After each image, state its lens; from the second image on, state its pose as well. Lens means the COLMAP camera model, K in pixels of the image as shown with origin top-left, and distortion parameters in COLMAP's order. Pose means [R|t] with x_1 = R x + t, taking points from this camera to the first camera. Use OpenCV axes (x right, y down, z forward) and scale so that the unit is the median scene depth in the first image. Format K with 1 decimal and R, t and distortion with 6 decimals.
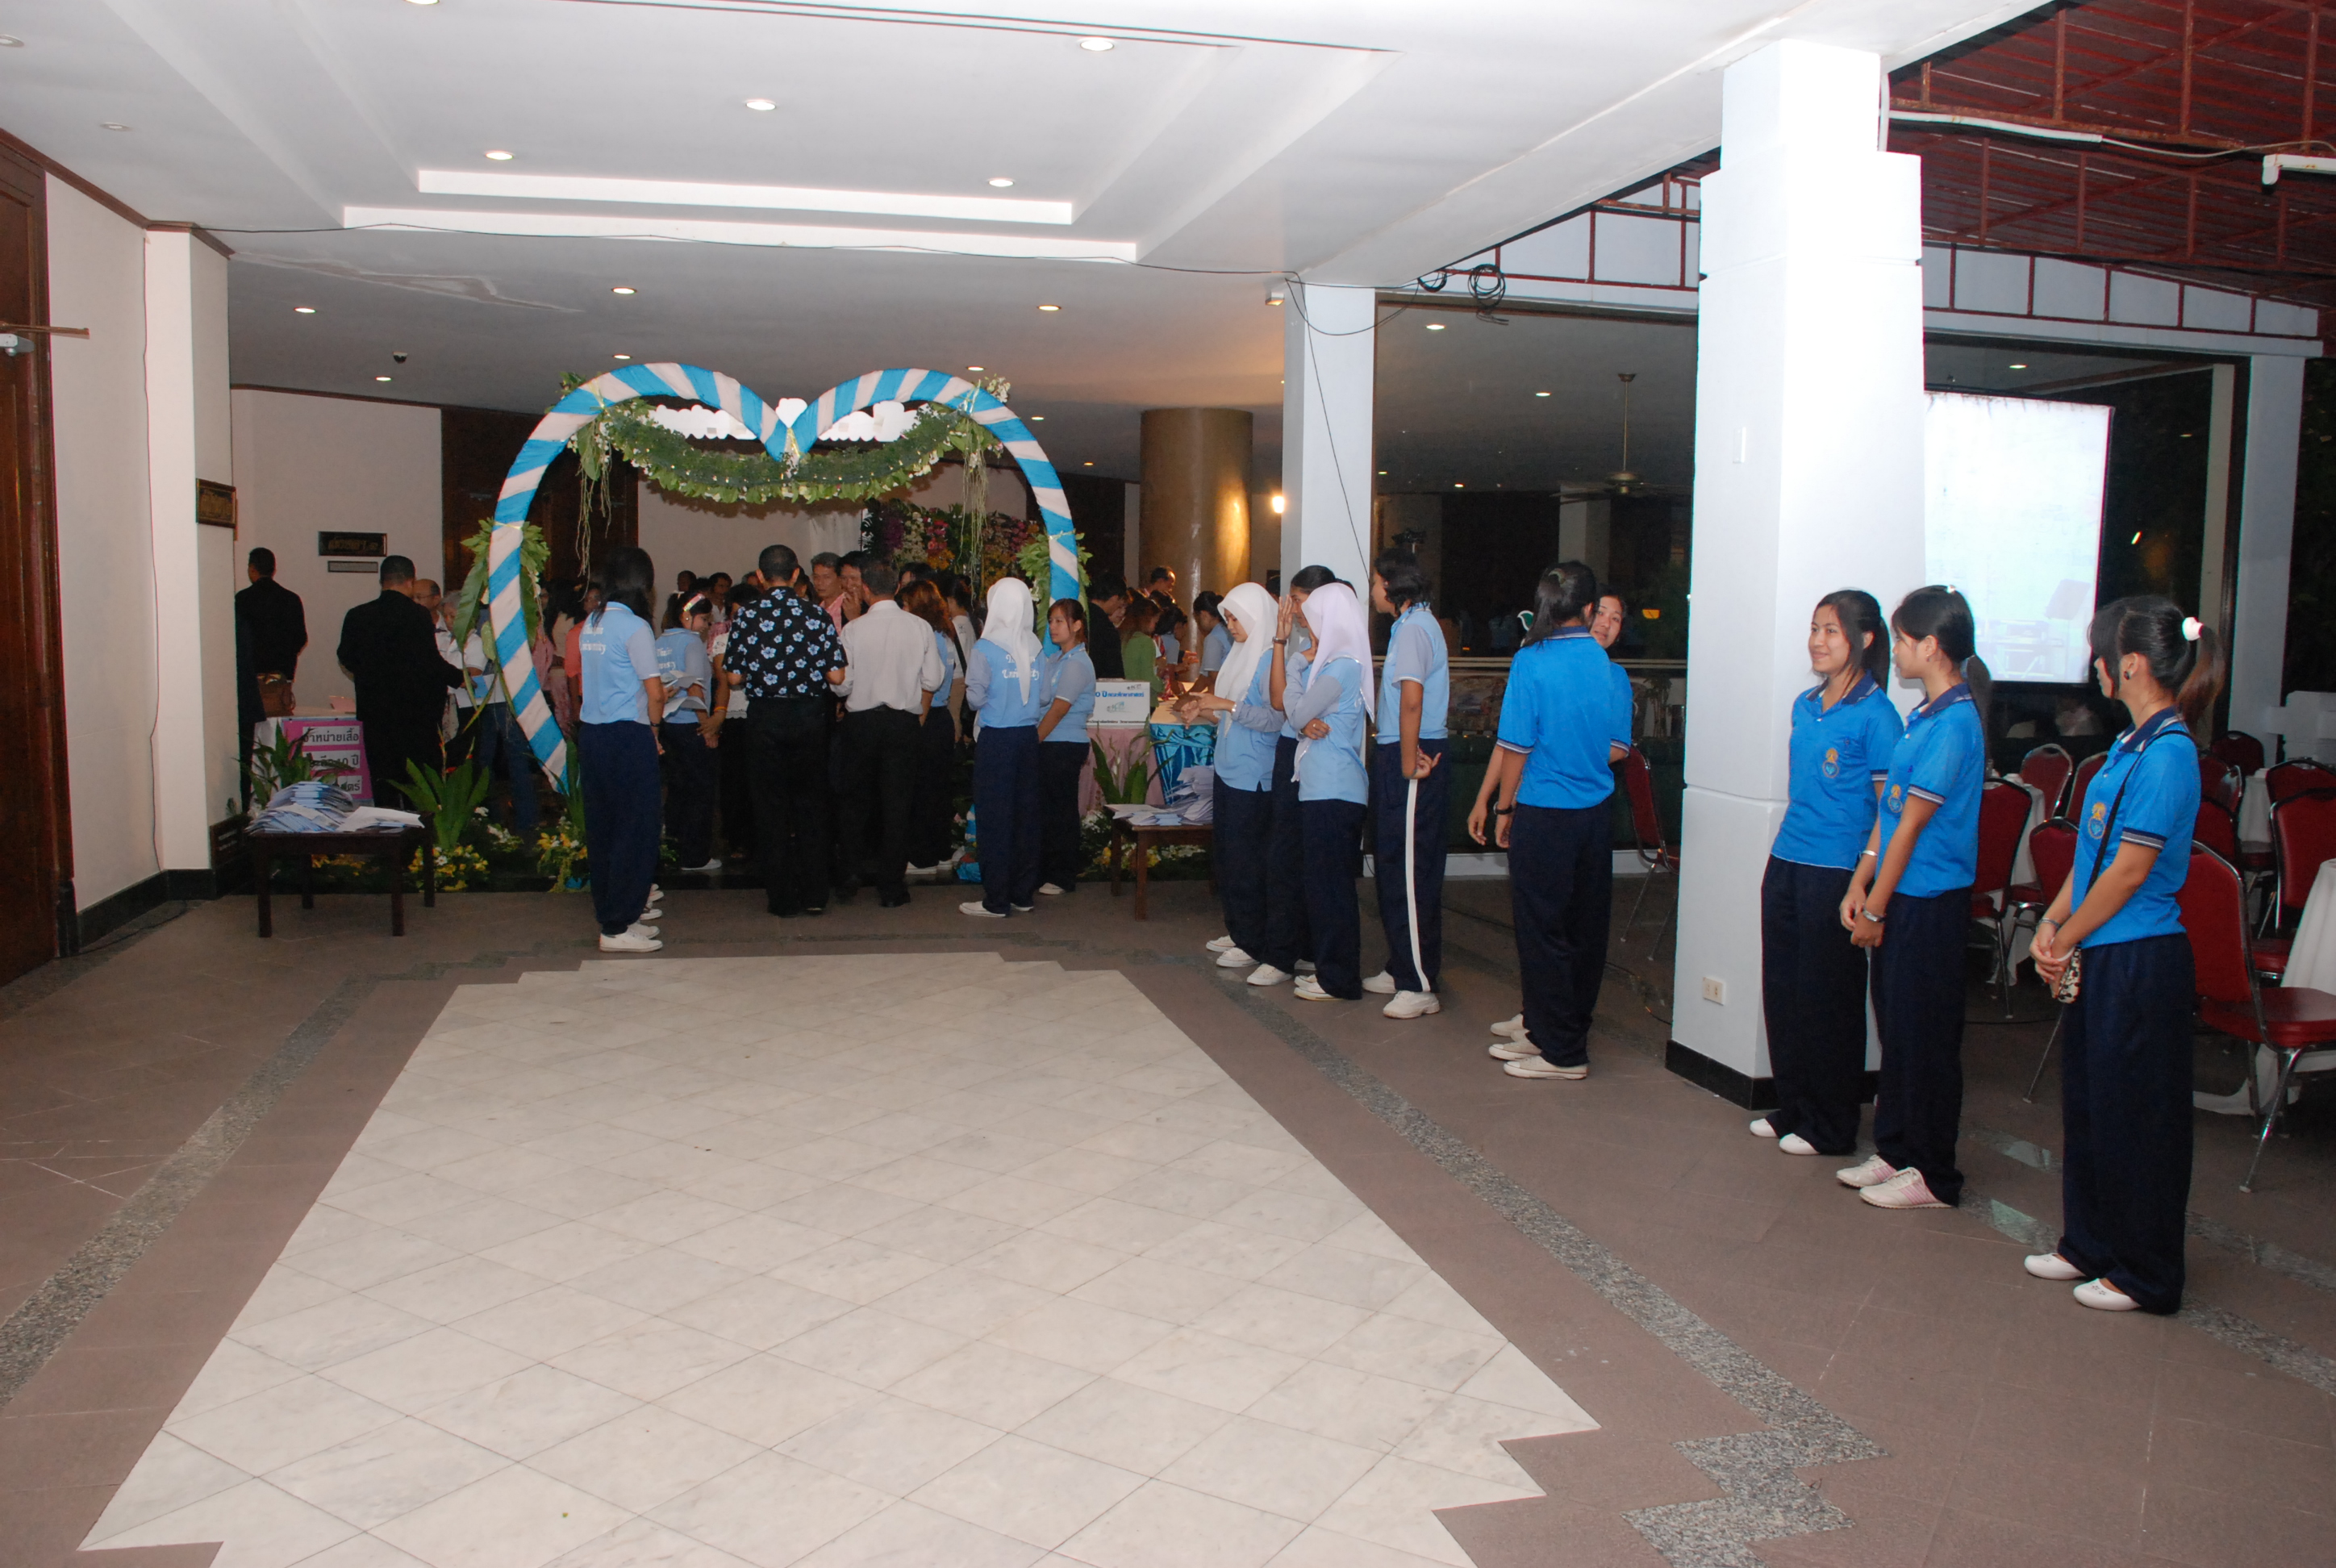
lens RADIAL K [[1886.6, 0, 1177.1], [0, 1886.6, 769.1], [0, 0, 1]] dist [-0.129015, 0.076395]
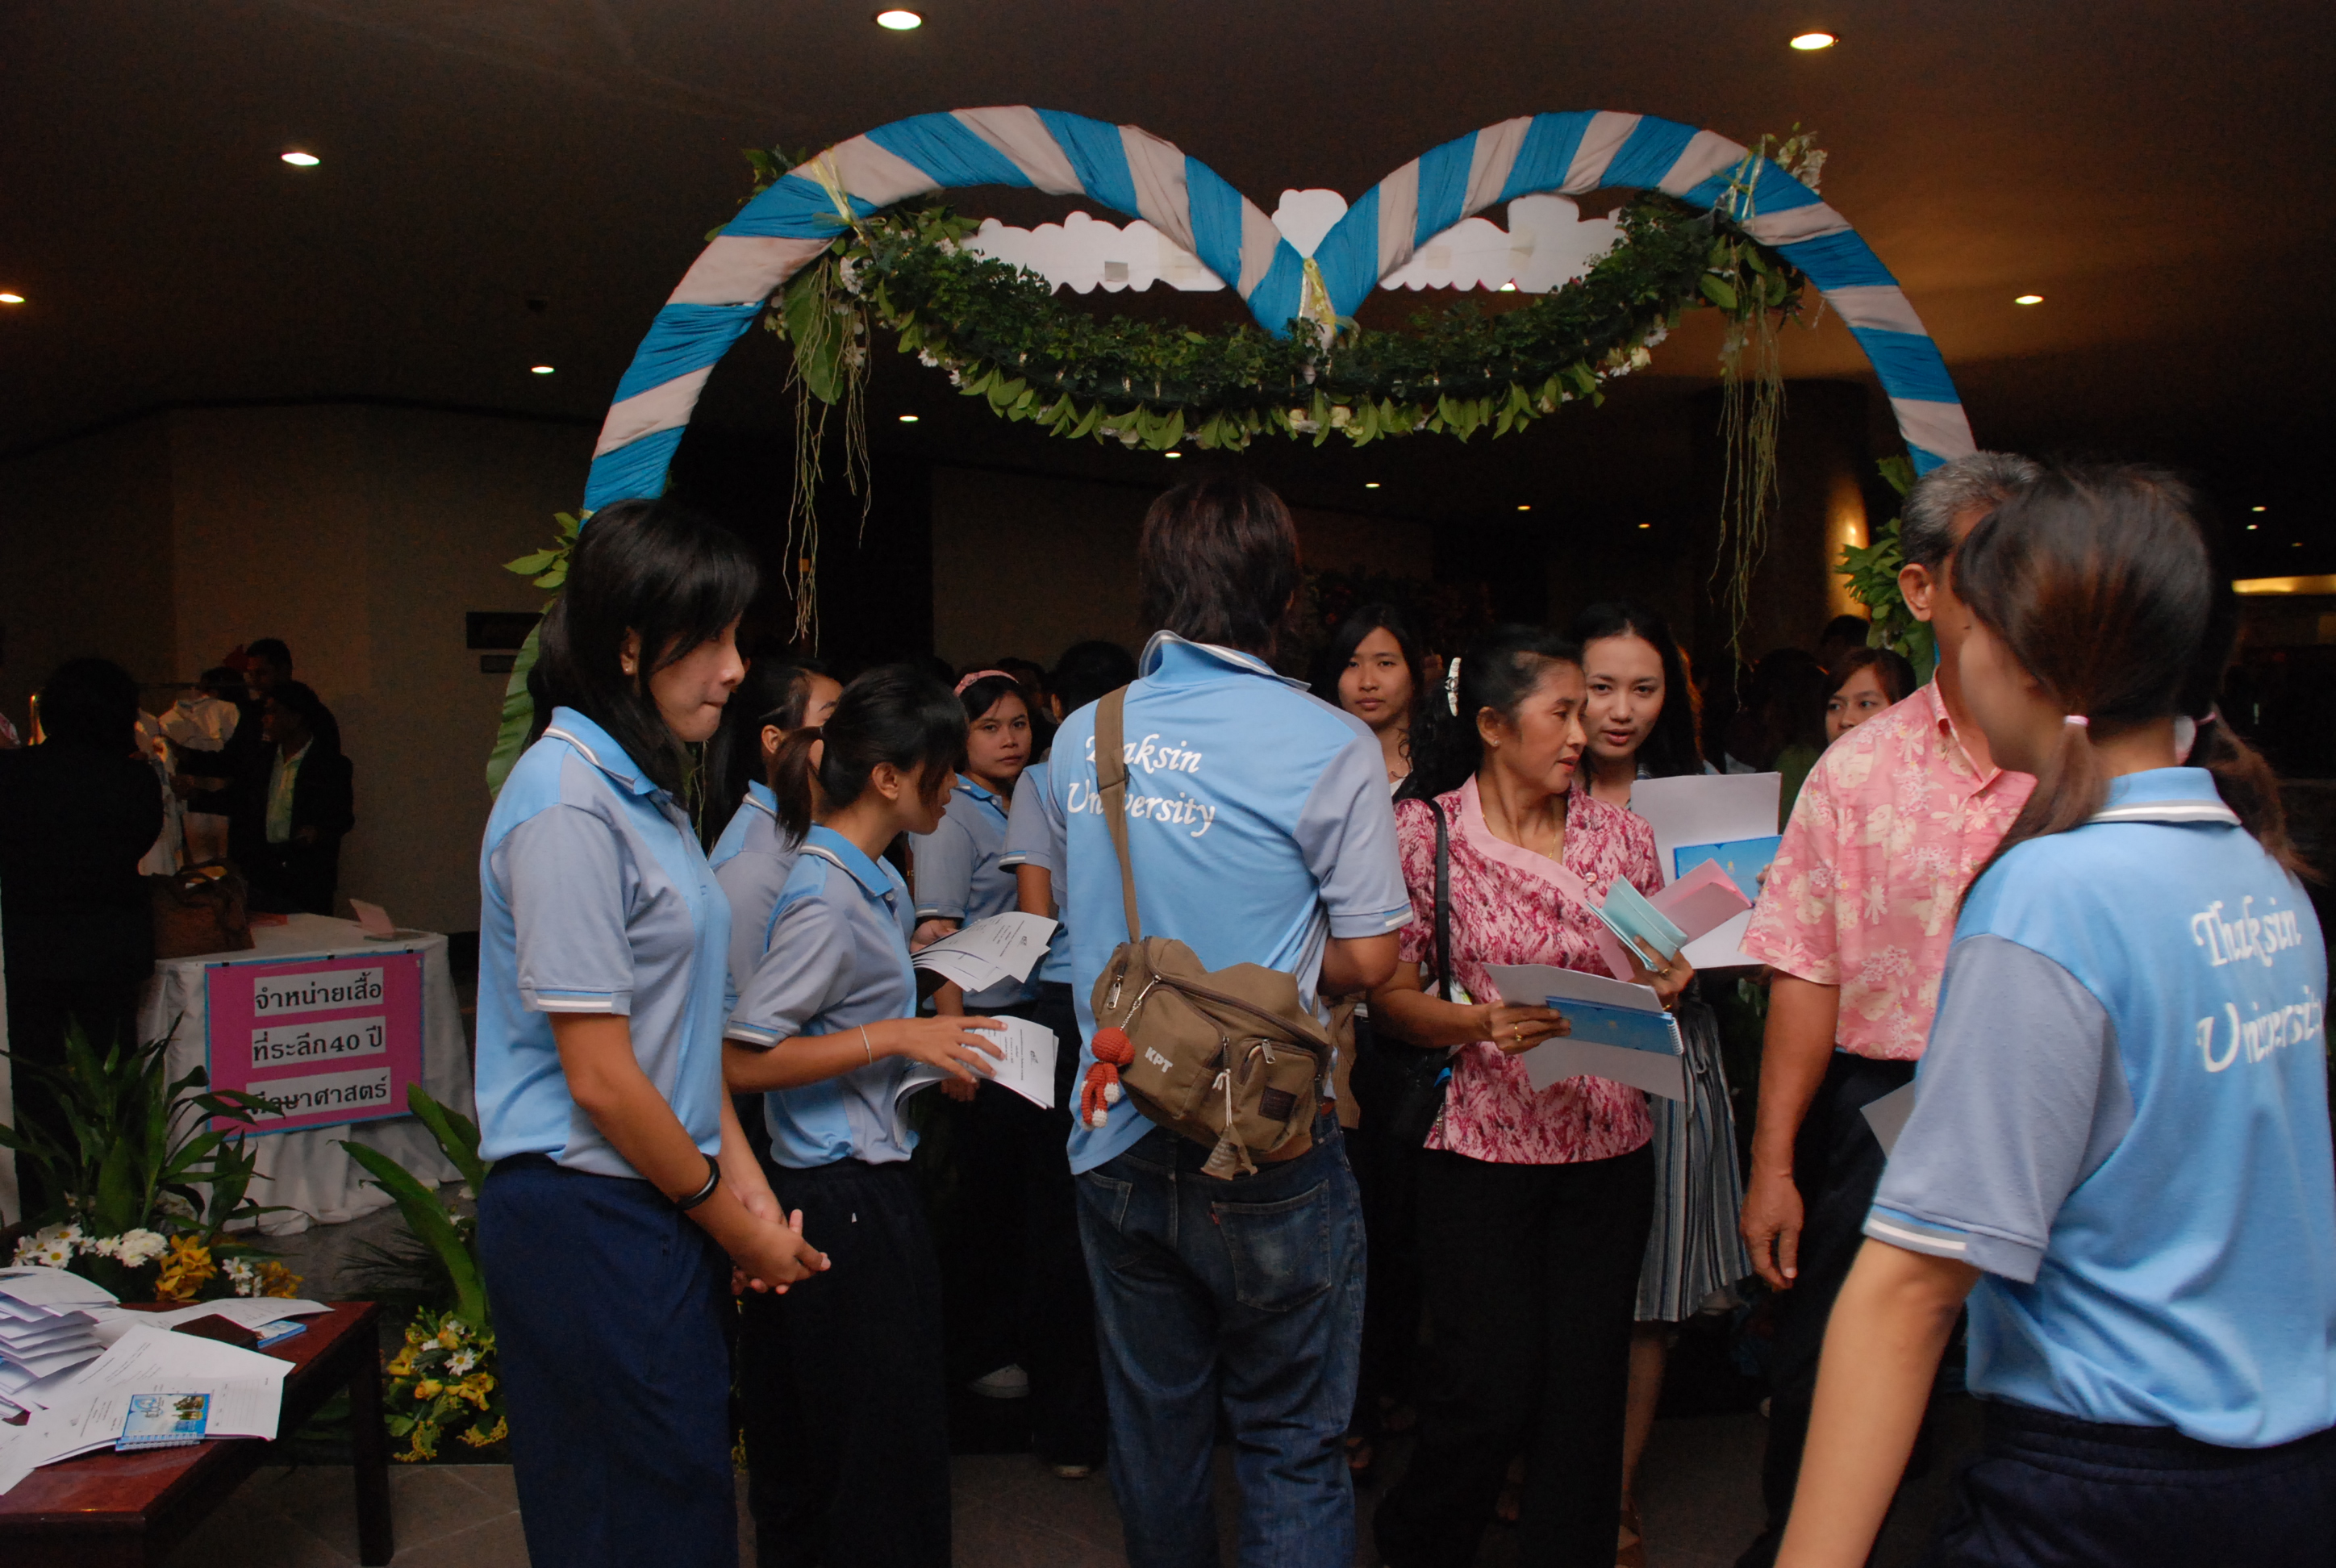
lens RADIAL K [[1886.6, 0, 1163.4], [0, 1886.6, 764.4], [0, 0, 1]] dist [-0.129015, 0.076395]
pose [[0.988442, -0.023339, -0.149795, -0.222983], [0.015405, 0.998427, -0.053907, -0.066454], [0.150817, 0.050977, 0.987246, 0.748843]]
